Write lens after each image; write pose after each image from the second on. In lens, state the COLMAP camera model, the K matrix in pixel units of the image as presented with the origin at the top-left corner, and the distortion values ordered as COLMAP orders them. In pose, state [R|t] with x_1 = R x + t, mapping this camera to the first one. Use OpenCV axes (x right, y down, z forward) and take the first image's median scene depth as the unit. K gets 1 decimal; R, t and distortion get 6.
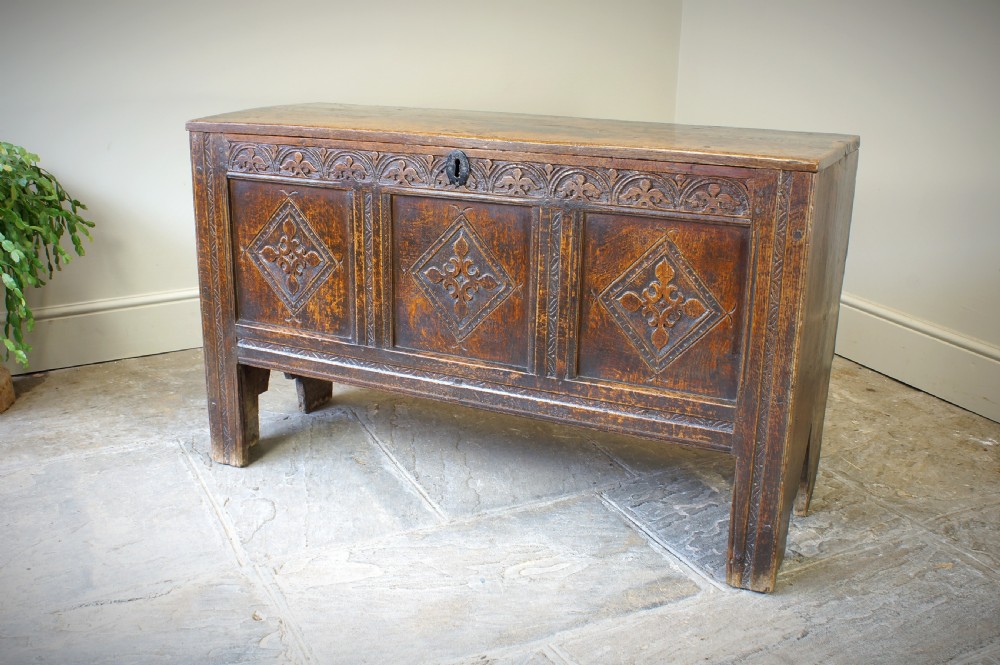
lens RADIAL K [[1091.5, 0, 500.4], [0, 1091.5, 333.0], [0, 0, 1]] dist [-0.108137, 0.000000]
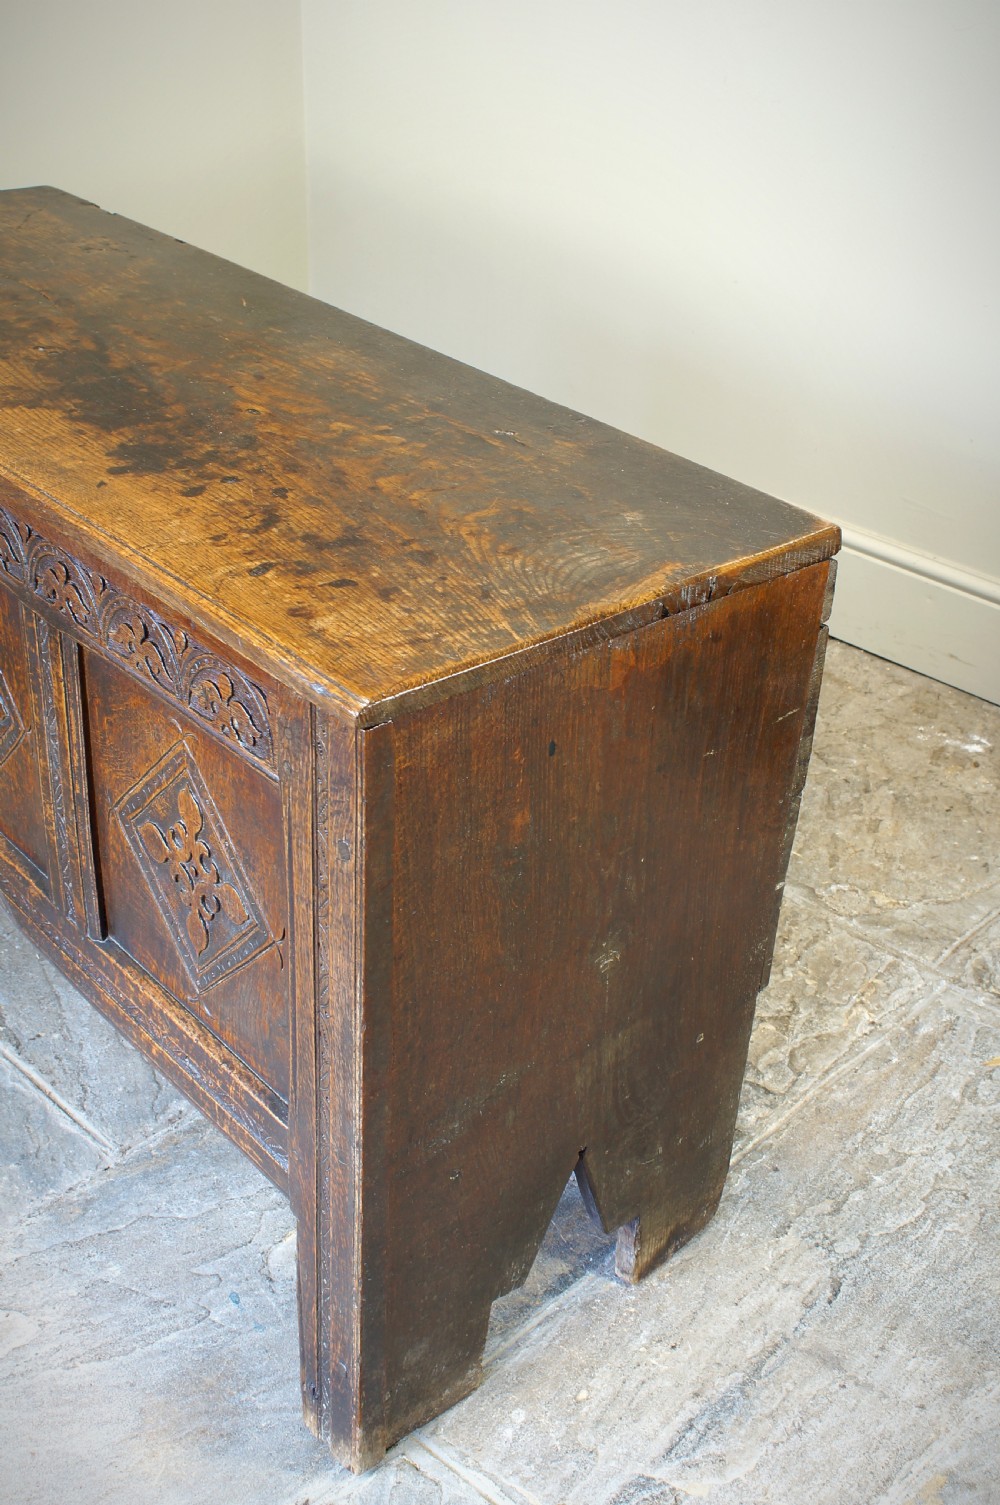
lens RADIAL K [[1796.5, 0, 513.4], [0, 1796.5, 761.1], [0, 0, 1]] dist [-0.058995, 0.000000]
pose [[0.915911, 0.224439, -0.332767, 0.465834], [-0.132728, 0.951771, 0.276615, -0.269952], [0.378801, -0.209187, 0.901527, 0.343101]]
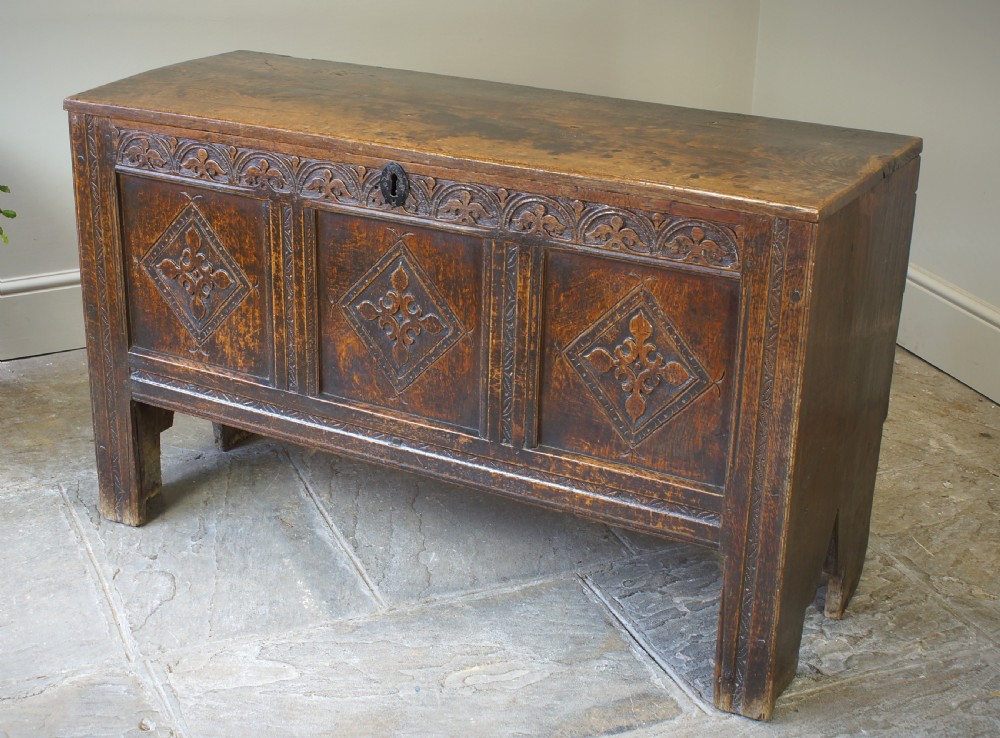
lens RADIAL K [[1734.8, 0, 446.3], [0, 1734.8, 382.6], [0, 0, 1]] dist [-0.077187, 0.000000]
pose [[0.996398, 0.023598, -0.081448, 0.101236], [-0.015916, 0.995472, 0.093713, -0.120234], [0.083291, -0.092079, 0.992262, -0.265200]]
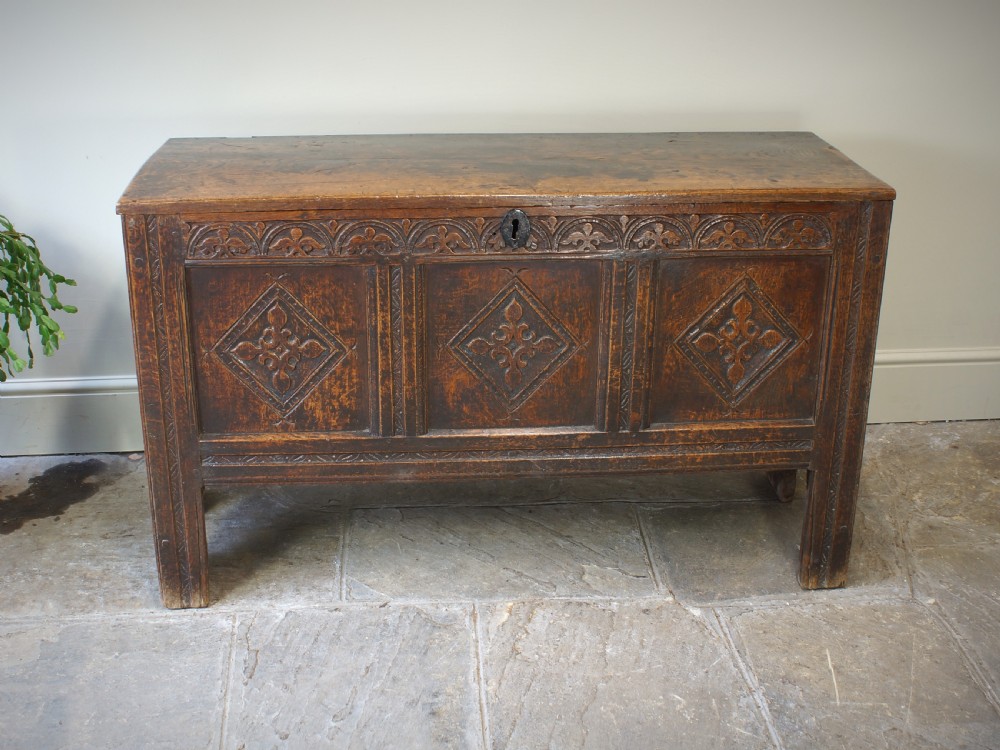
lens RADIAL K [[1357.4, 0, 493.0], [0, 1357.4, 373.8], [0, 0, 1]] dist [-0.099925, 0.000000]
pose [[0.859167, -0.202034, 0.470121, -0.574384], [0.145369, 0.977269, 0.154312, -0.199495], [-0.490611, -0.064239, 0.869008, 0.029566]]
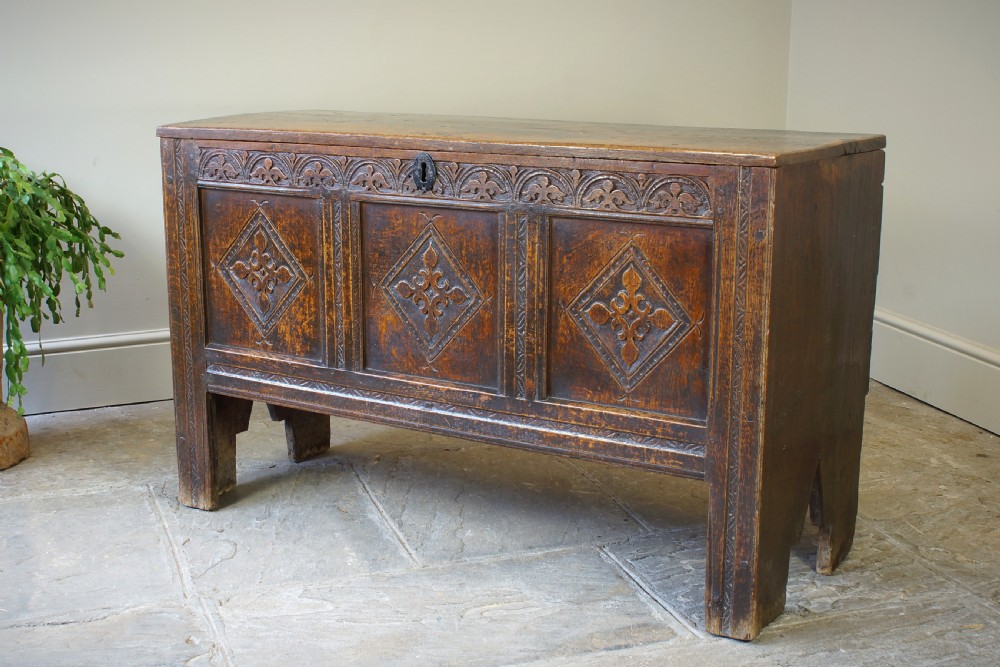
lens RADIAL K [[1561.2, 0, 493.5], [0, 1561.2, 336.0], [0, 0, 1]] dist [-0.075585, 0.000000]
pose [[0.990091, 0.010837, -0.140006, 0.198231], [-0.022049, 0.996648, -0.078778, 0.088279], [0.138683, 0.081084, 0.987012, -0.287001]]
